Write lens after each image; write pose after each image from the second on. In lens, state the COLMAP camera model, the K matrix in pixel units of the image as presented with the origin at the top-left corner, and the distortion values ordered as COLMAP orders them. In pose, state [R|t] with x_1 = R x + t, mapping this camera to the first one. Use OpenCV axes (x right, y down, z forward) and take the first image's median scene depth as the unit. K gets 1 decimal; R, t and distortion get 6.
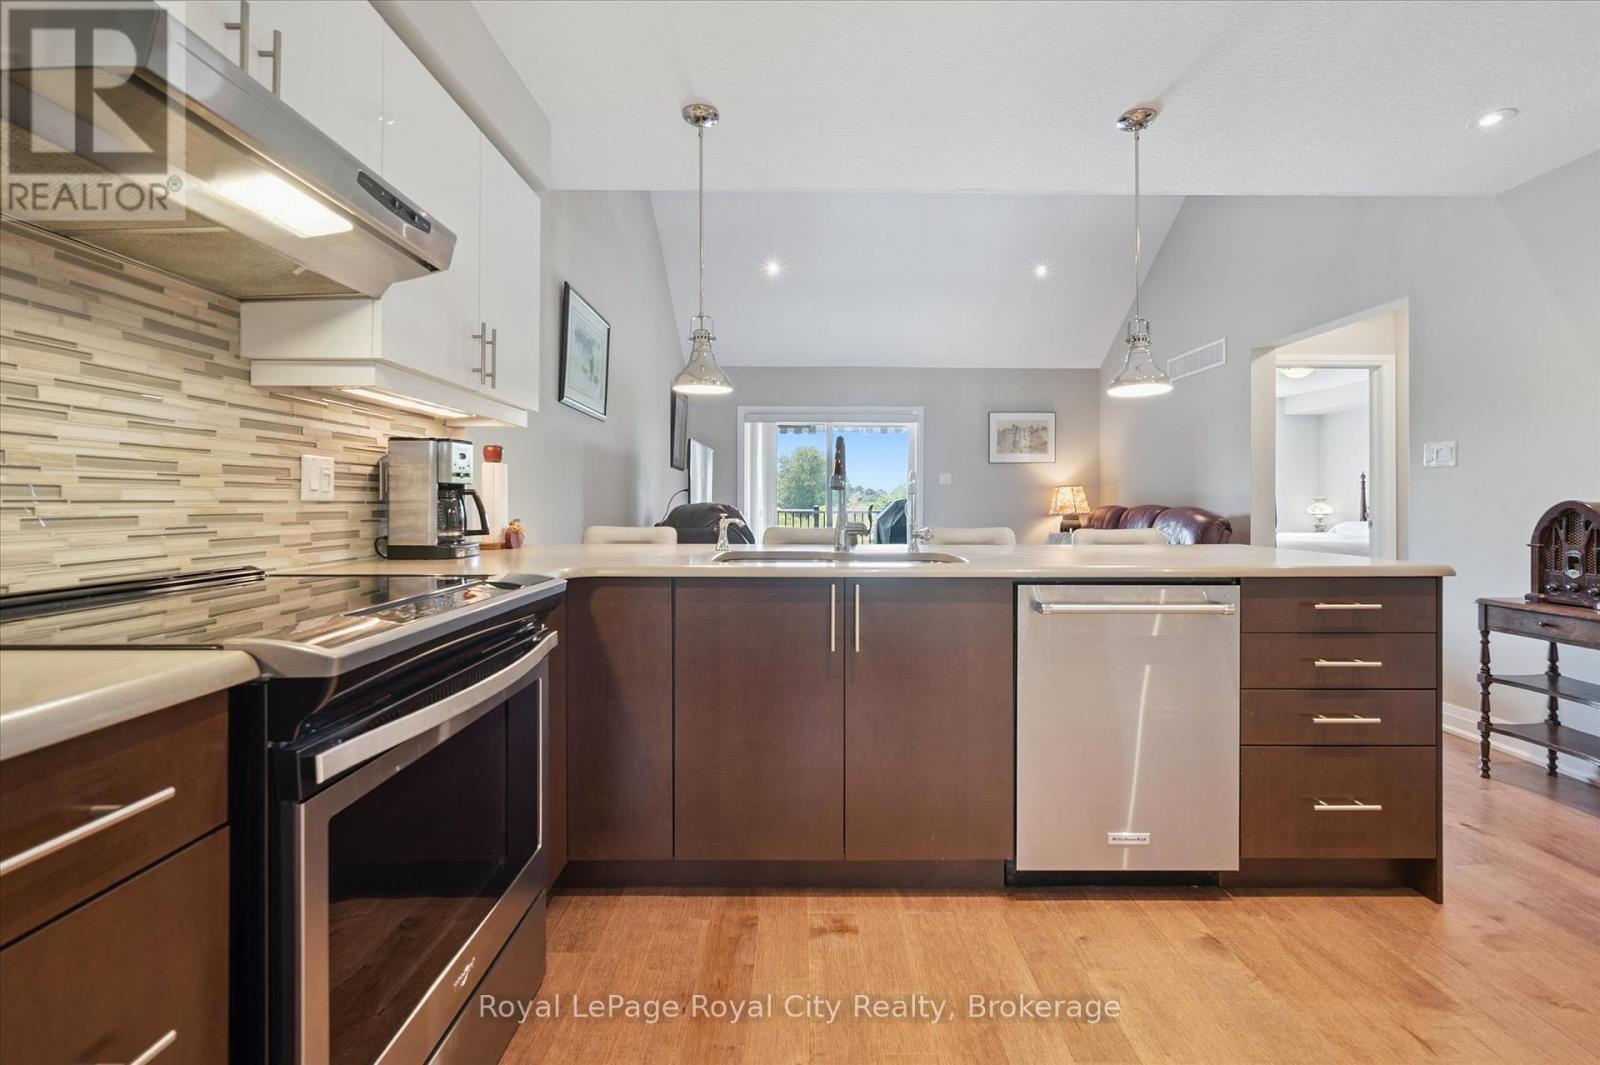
lens RADIAL K [[684.3, 0, 805.6], [0, 684.3, 493.4], [0, 0, 1]] dist [-0.001201, -0.000090]
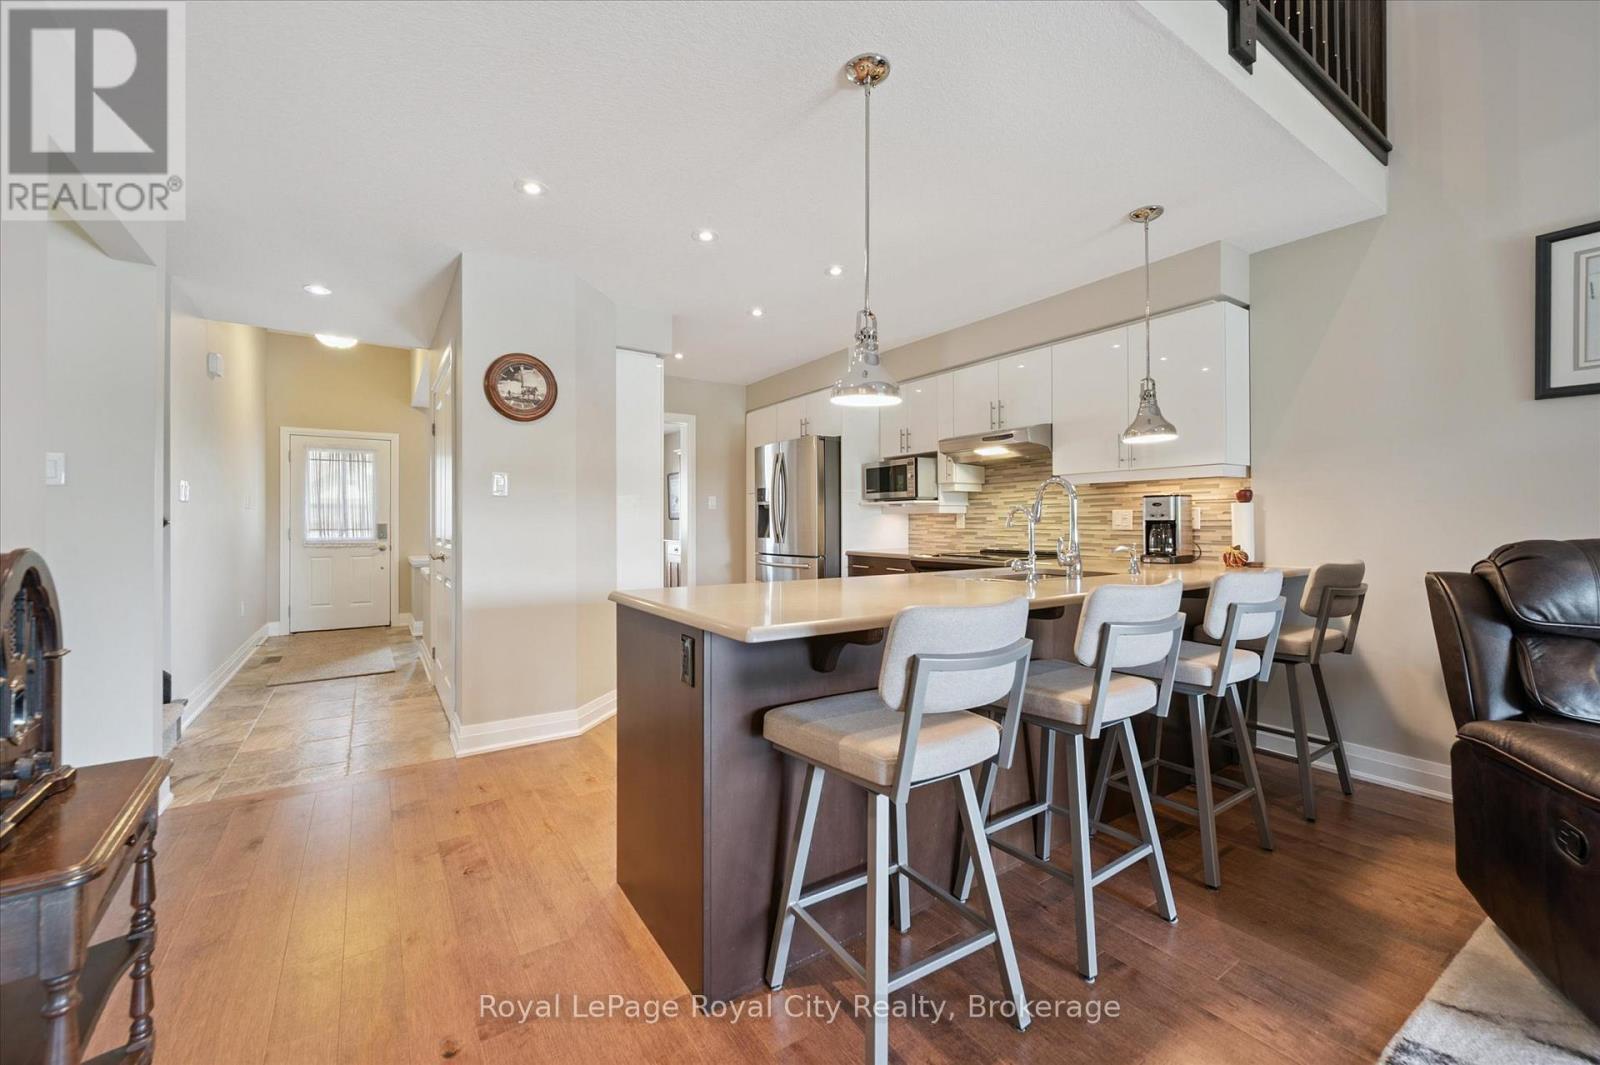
lens RADIAL K [[638.1, 0, 809.9], [0, 638.1, 518.8], [0, 0, 1]] dist [0.001487, 0.000295]
pose [[-0.822535, -0.002899, -0.568708, 1.360695], [0.008110, 0.999826, -0.016827, 0.001692], [0.568657, -0.018453, -0.822368, 2.200810]]
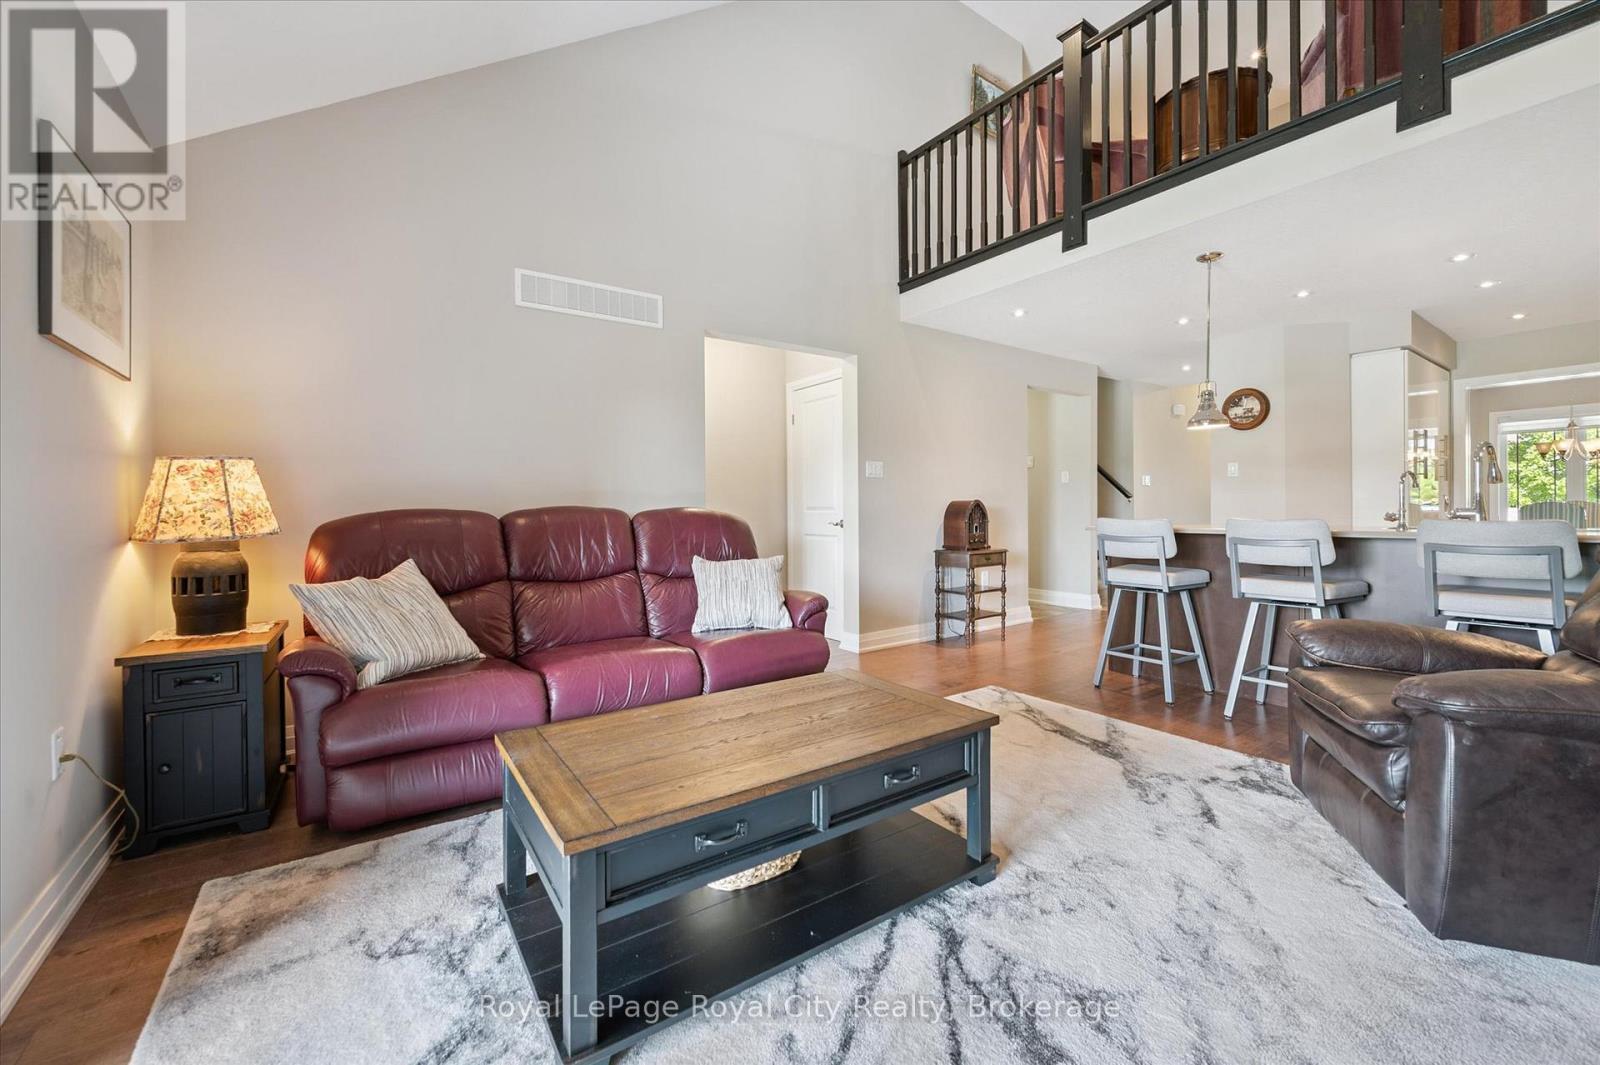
lens RADIAL K [[638.1, 0, 790.7], [0, 638.1, 487.8], [0, 0, 1]] dist [0.001487, 0.000295]
pose [[-0.572071, 0.028115, 0.819722, -0.273989], [-0.000565, 0.999399, -0.034672, 0.062245], [-0.820204, -0.020298, -0.571711, 3.725028]]
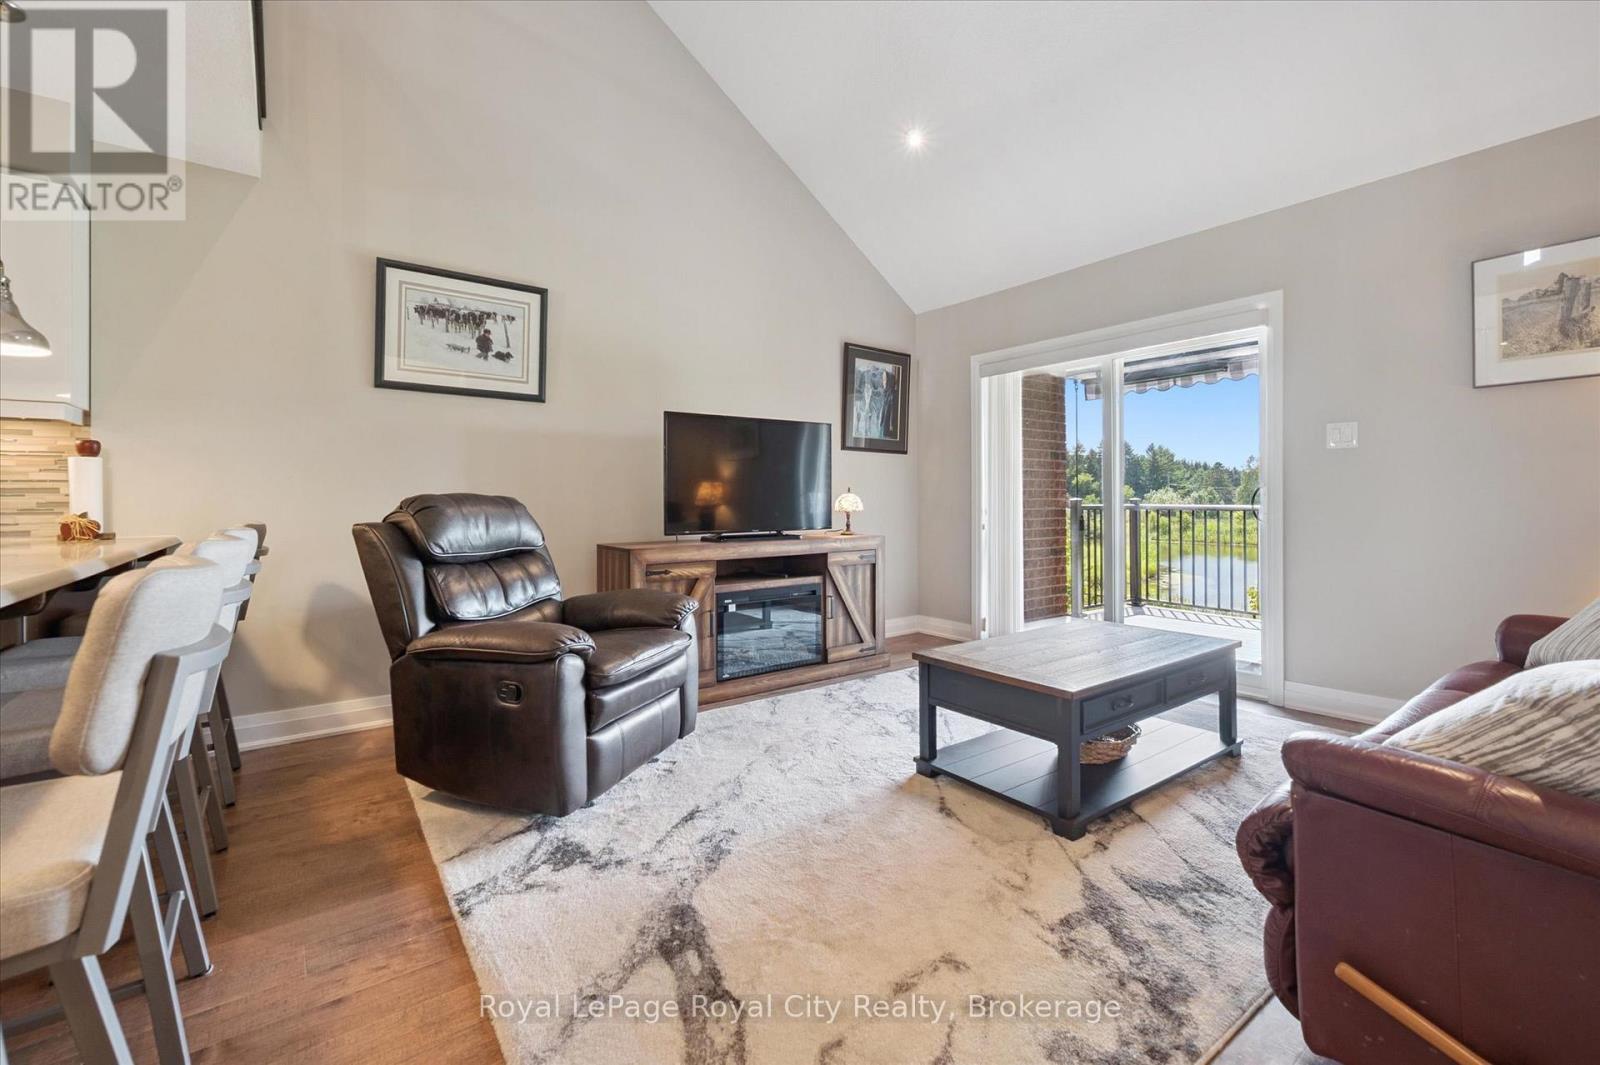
lens RADIAL K [[684.3, 0, 794.5], [0, 684.3, 494.4], [0, 0, 1]] dist [-0.001201, -0.000090]
pose [[0.593099, -0.014130, -0.805006, 1.435265], [0.018480, 0.999821, -0.003934, 0.050751], [0.804918, -0.012543, 0.593254, 1.776345]]
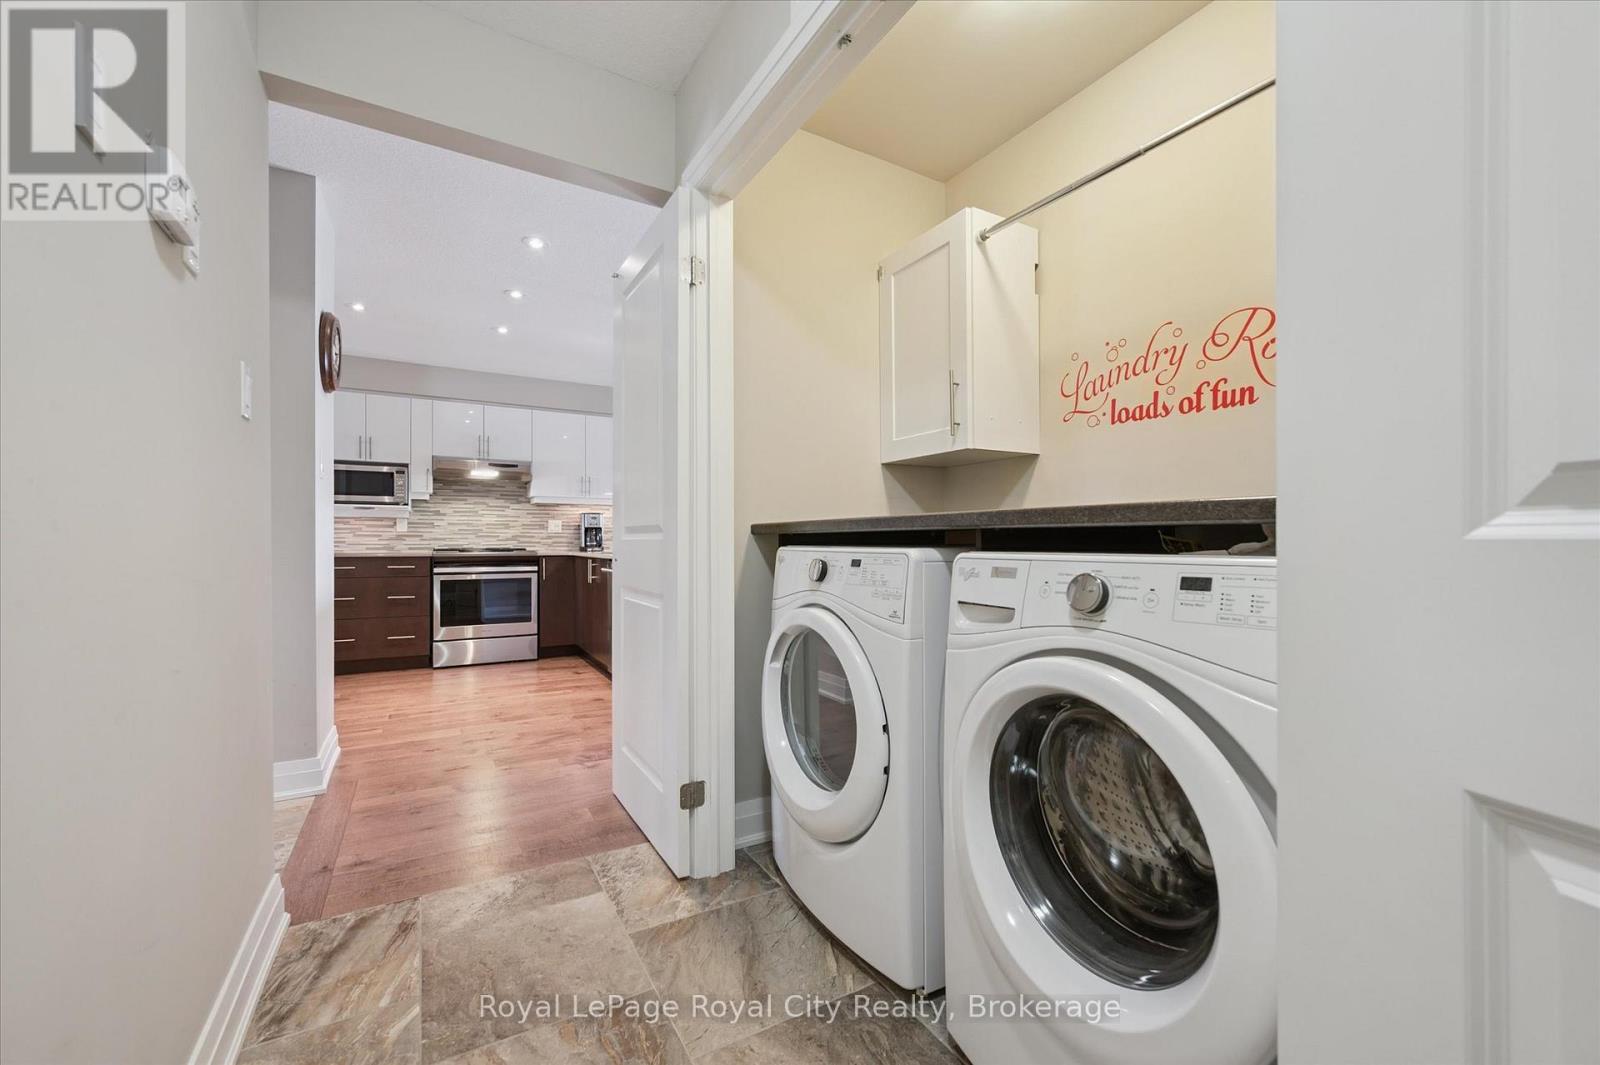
lens RADIAL K [[638.1, 0, 797.0], [0, 638.1, 535.8], [0, 0, 1]] dist [0.001487, 0.000295]
pose [[0.498463, -0.009170, -0.866862, 2.961976], [0.010123, 0.999937, -0.004756, 0.057017], [0.866852, -0.006405, 0.498525, 0.434266]]
